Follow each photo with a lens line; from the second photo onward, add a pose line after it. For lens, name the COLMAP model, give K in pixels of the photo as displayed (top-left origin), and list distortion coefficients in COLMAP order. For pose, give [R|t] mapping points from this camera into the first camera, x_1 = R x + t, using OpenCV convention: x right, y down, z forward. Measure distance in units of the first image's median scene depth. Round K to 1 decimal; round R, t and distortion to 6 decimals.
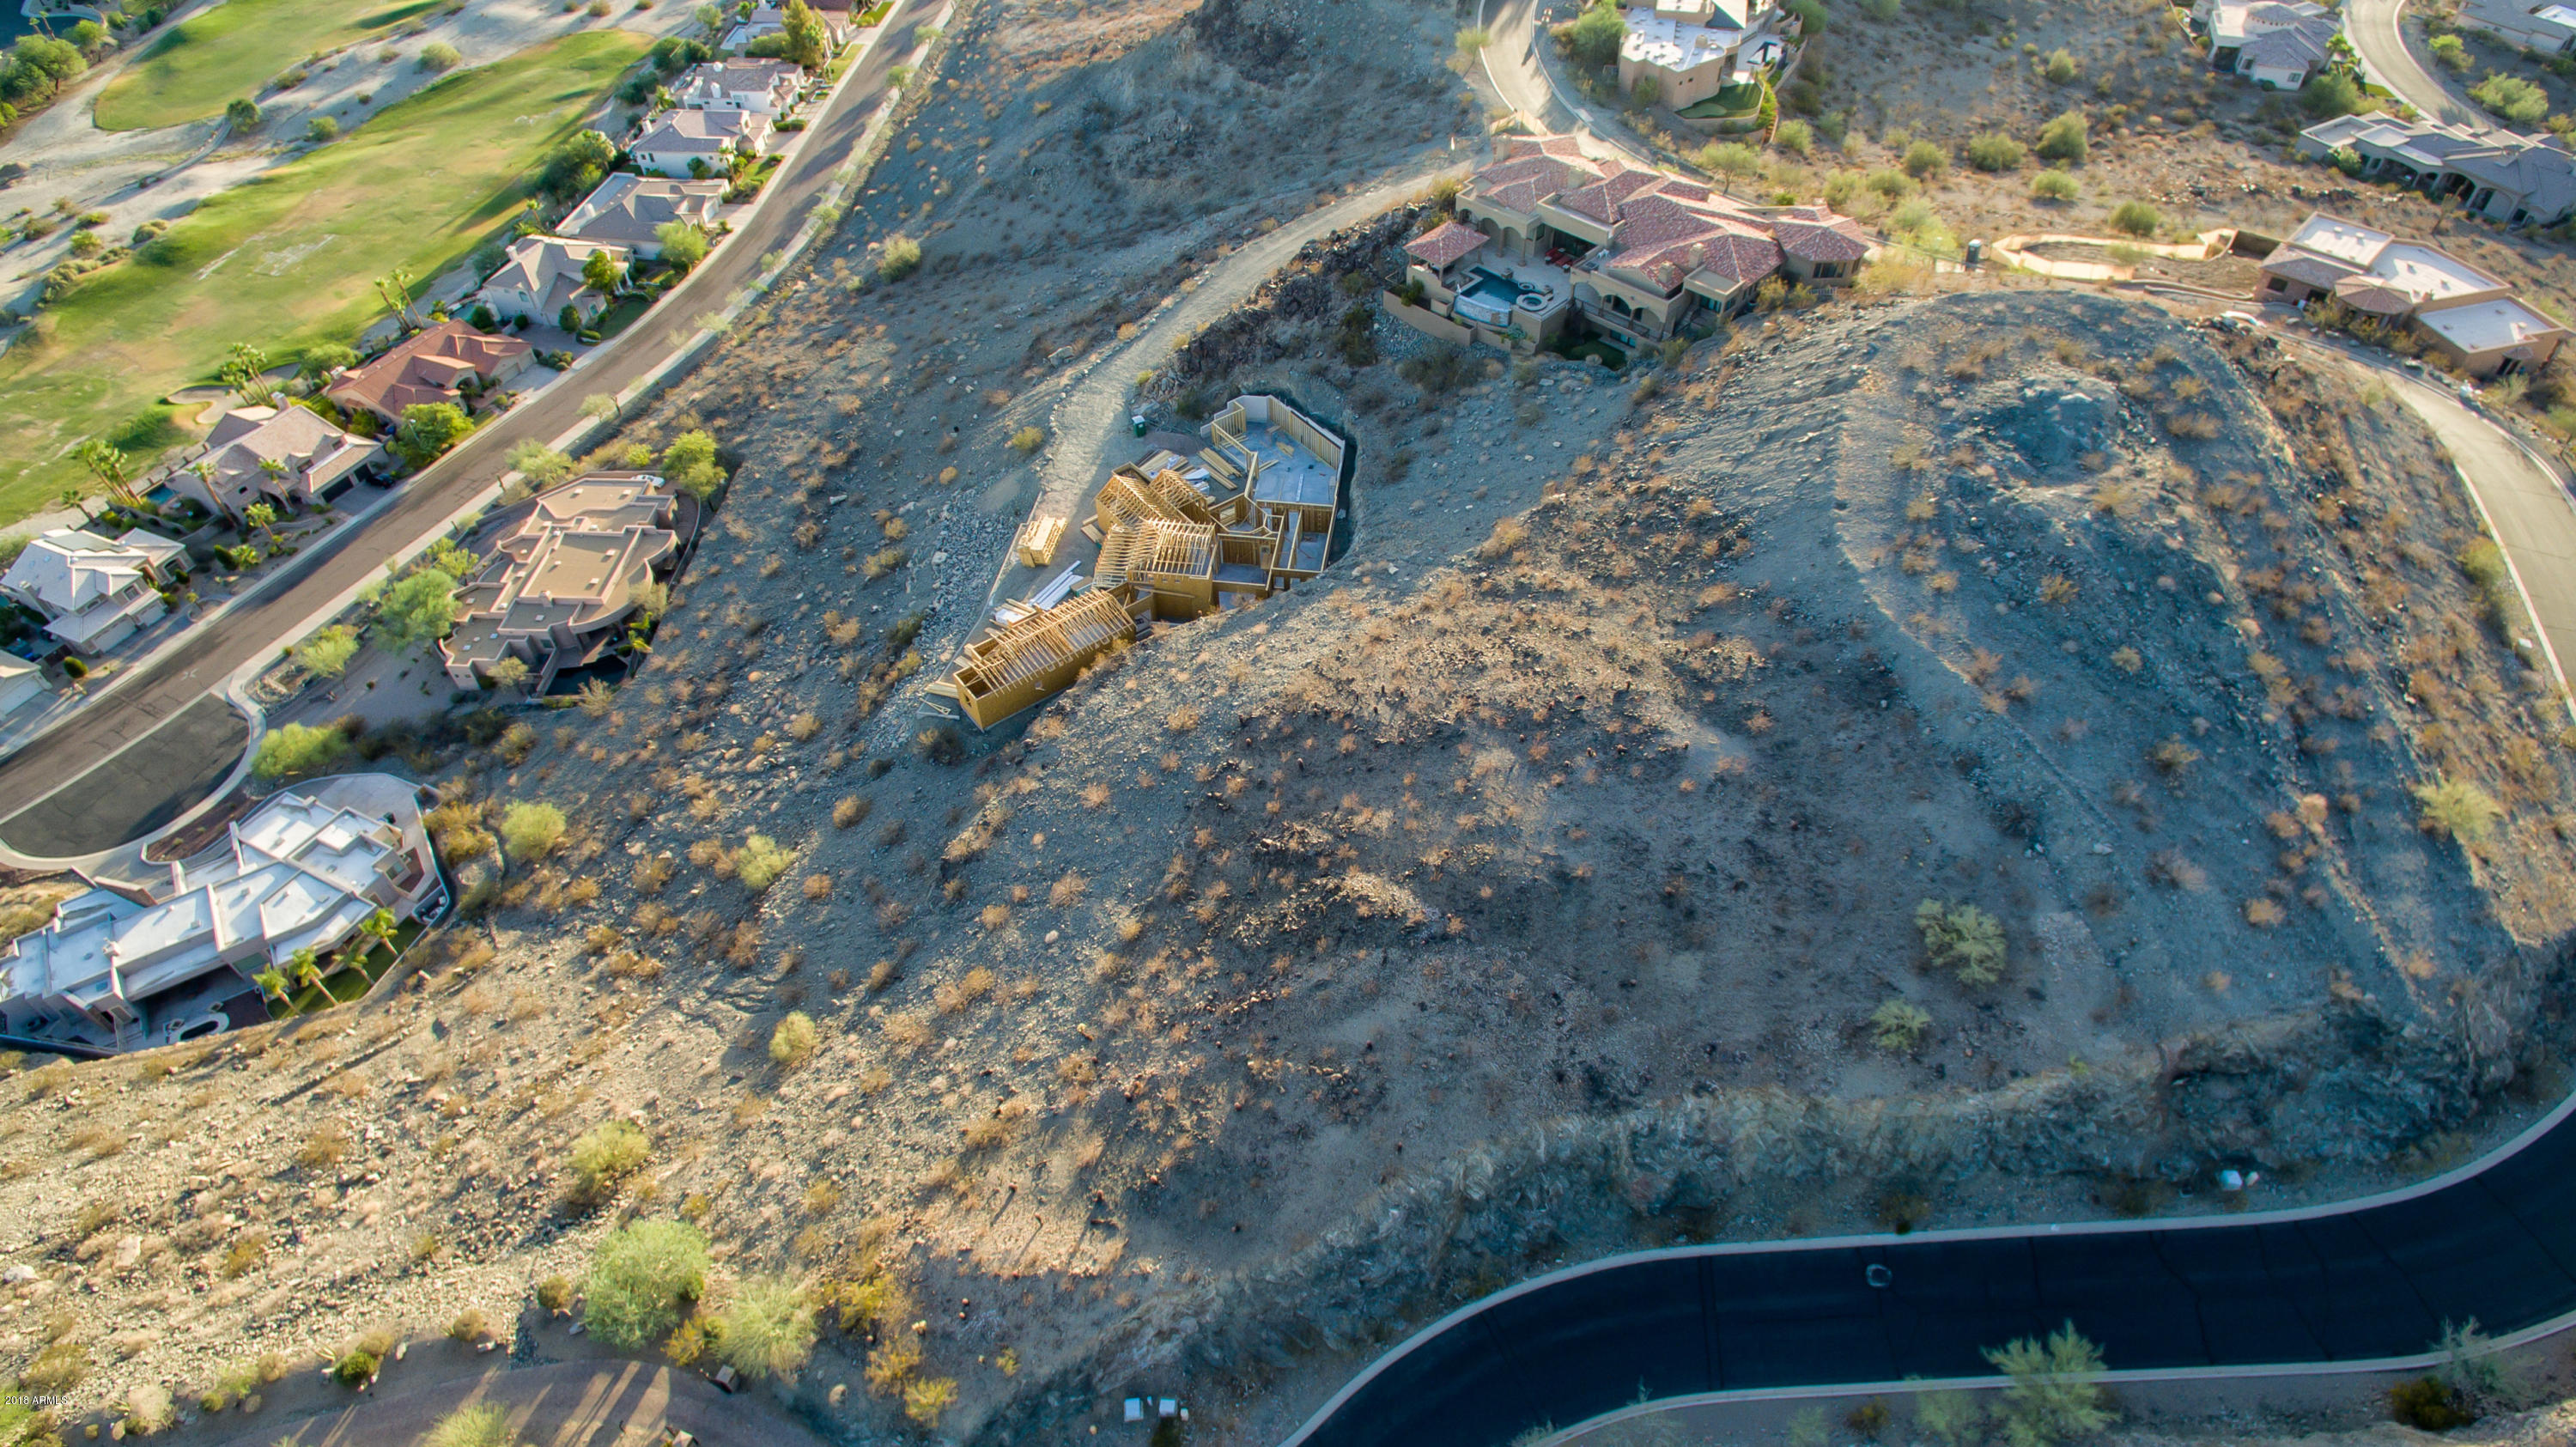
lens RADIAL K [[1506.8, 0, 1288.0], [0, 1506.8, 723.5], [0, 0, 1]] dist [0.011227, 0.000850]
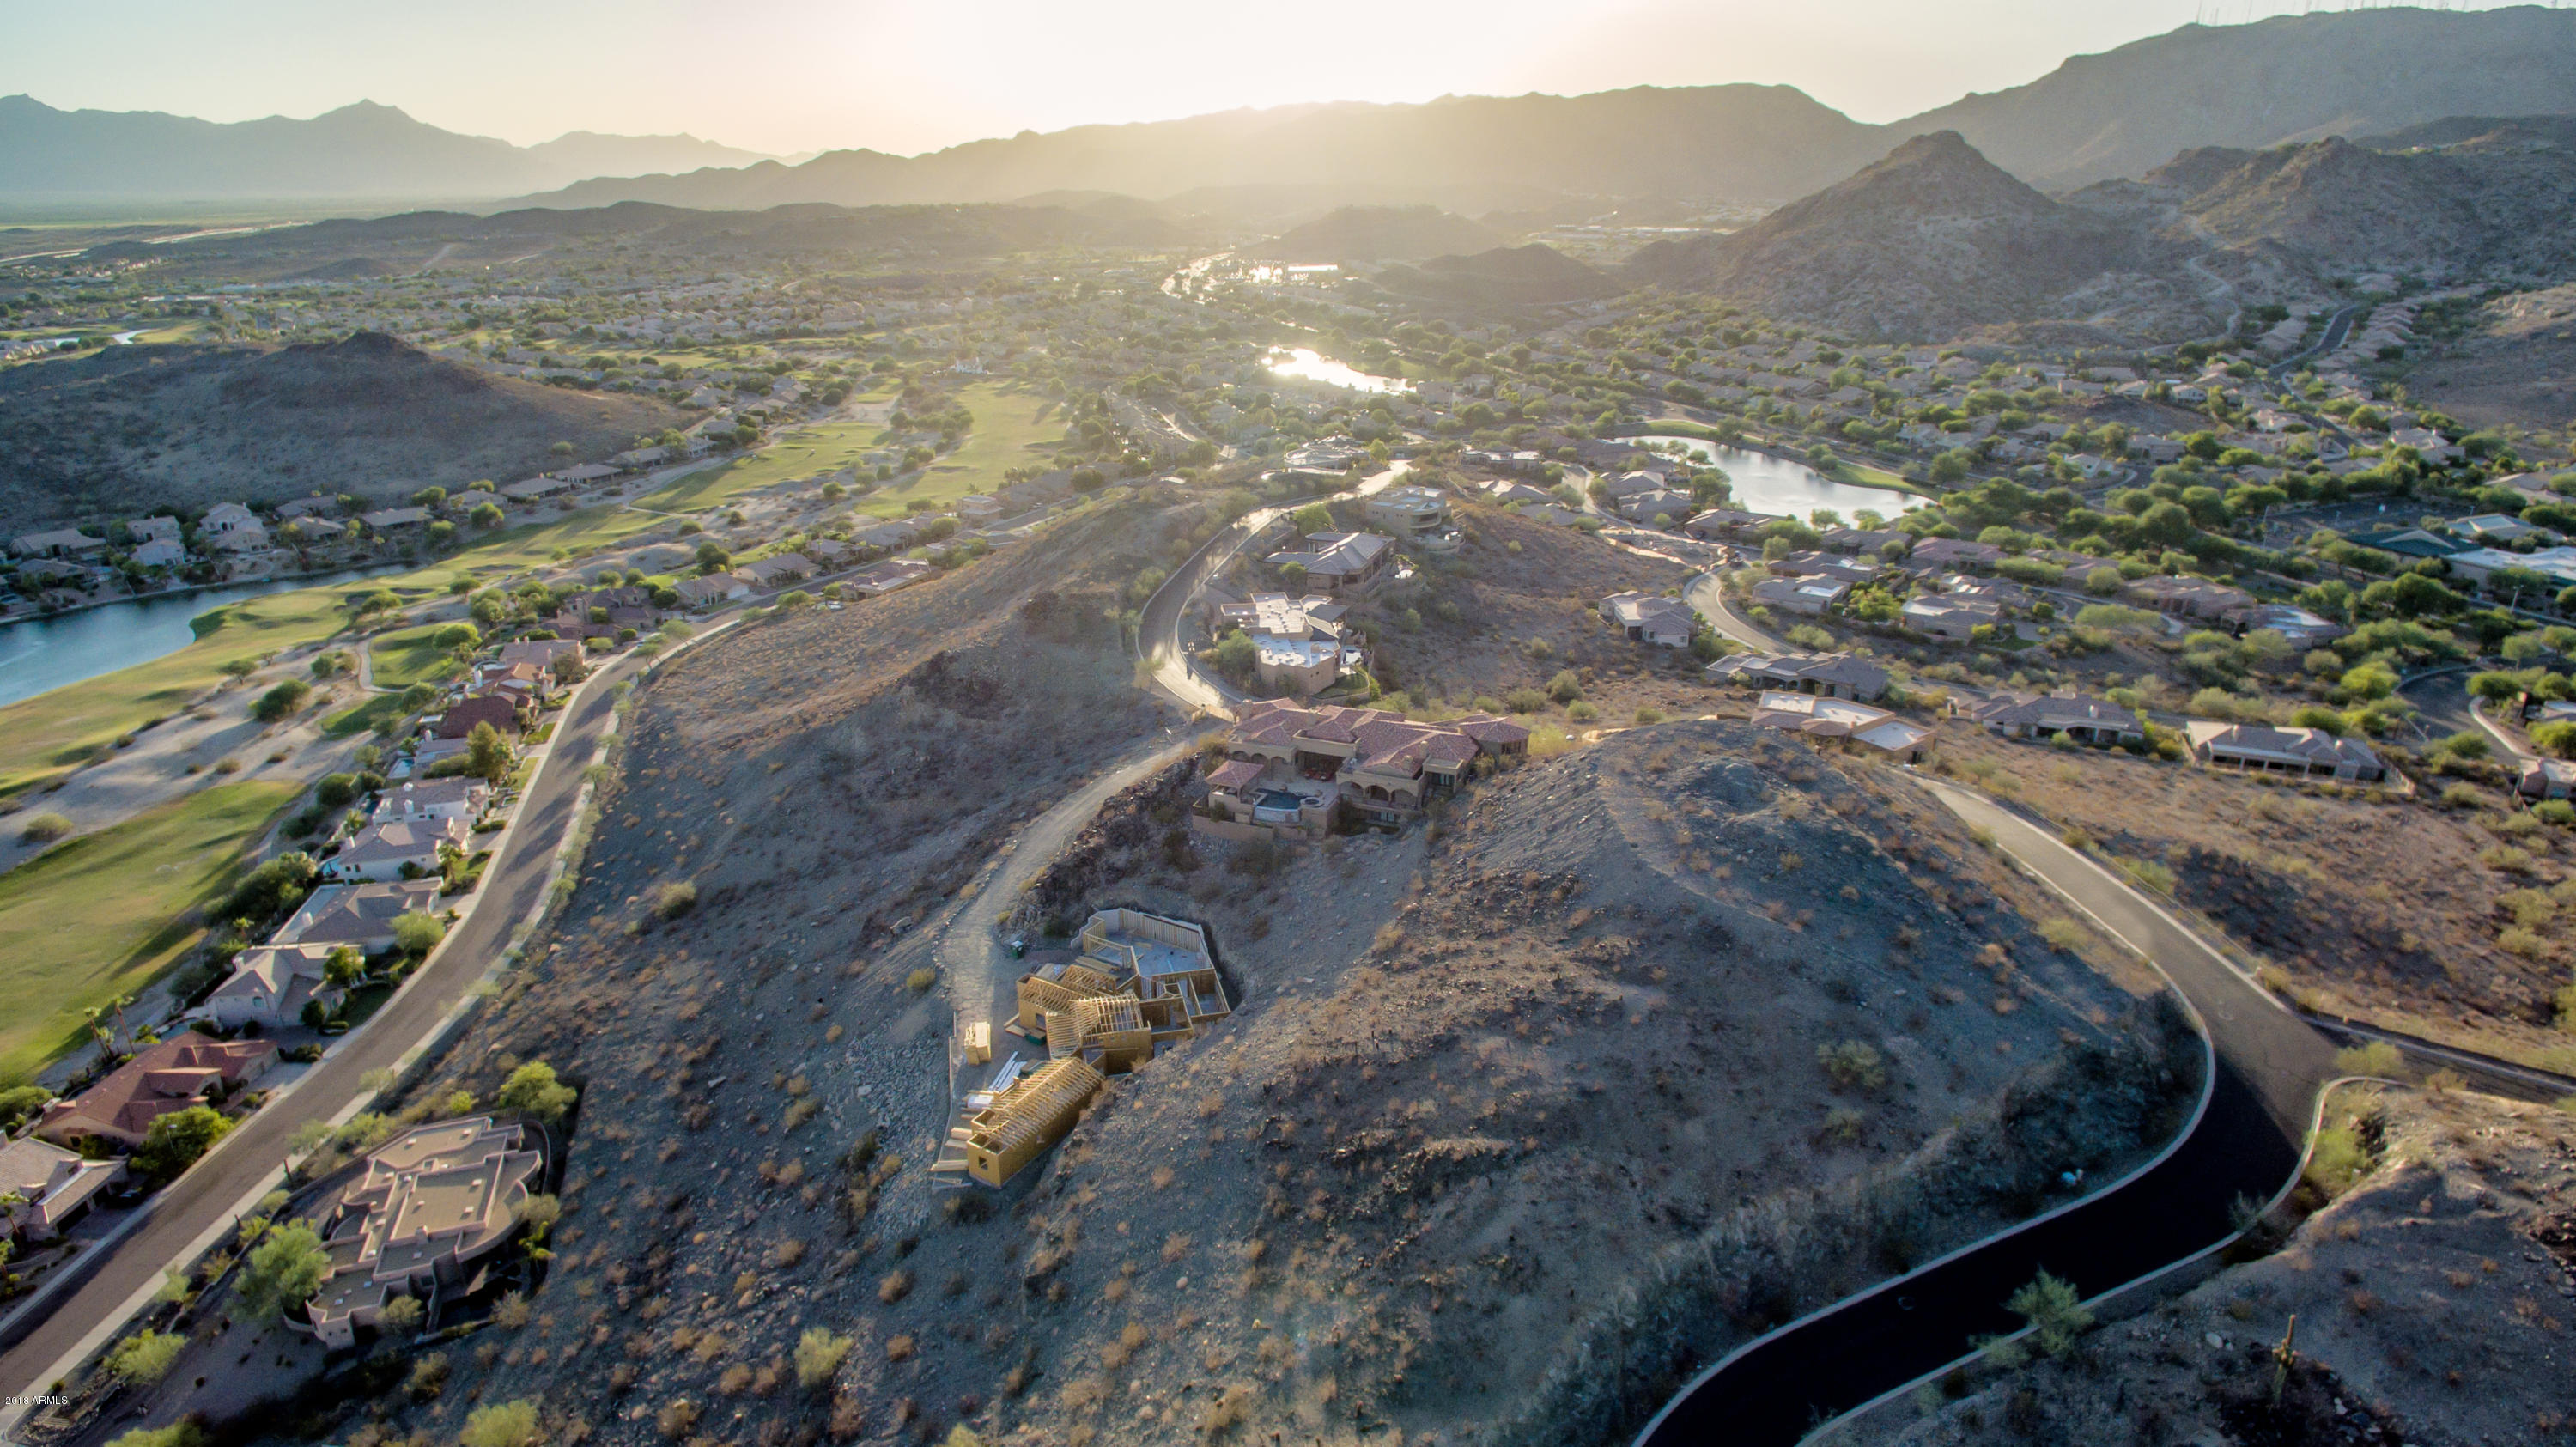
lens RADIAL K [[1471.7, 0, 1284.7], [0, 1471.7, 732.2], [0, 0, 1]] dist [0.013765, -0.000346]
pose [[0.935616, -0.119825, 0.332062, -0.242725], [0.247626, 0.893168, -0.375409, 0.123713], [-0.251603, 0.433466, 0.865334, -0.114200]]
